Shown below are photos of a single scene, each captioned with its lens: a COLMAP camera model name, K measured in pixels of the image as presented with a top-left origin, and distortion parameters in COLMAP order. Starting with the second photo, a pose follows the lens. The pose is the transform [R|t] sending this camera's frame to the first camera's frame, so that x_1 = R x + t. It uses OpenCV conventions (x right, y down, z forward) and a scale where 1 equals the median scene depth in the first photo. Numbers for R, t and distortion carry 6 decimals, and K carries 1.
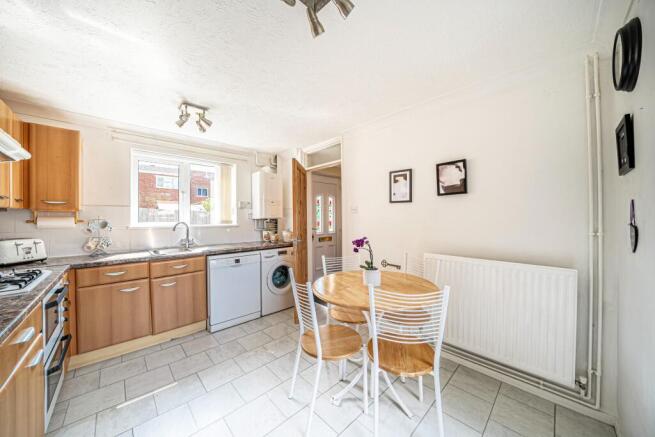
lens RADIAL K [[226.1, 0, 327.6], [0, 226.1, 216.7], [0, 0, 1]] dist [-0.023364, -0.000074]
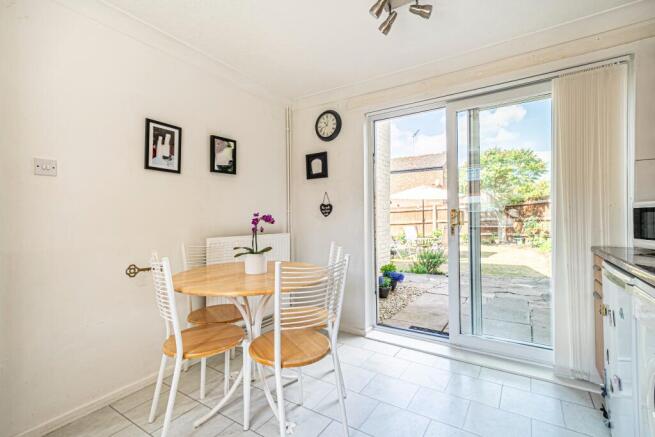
lens RADIAL K [[303.9, 0, 327.0], [0, 303.9, 217.9], [0, 0, 1]] dist [0.001503, 0.000262]
pose [[-0.234558, 0.004921, 0.972090, -0.775524], [0.005523, 0.999978, -0.003730, 0.095398], [-0.972086, 0.004494, -0.234580, 0.855876]]
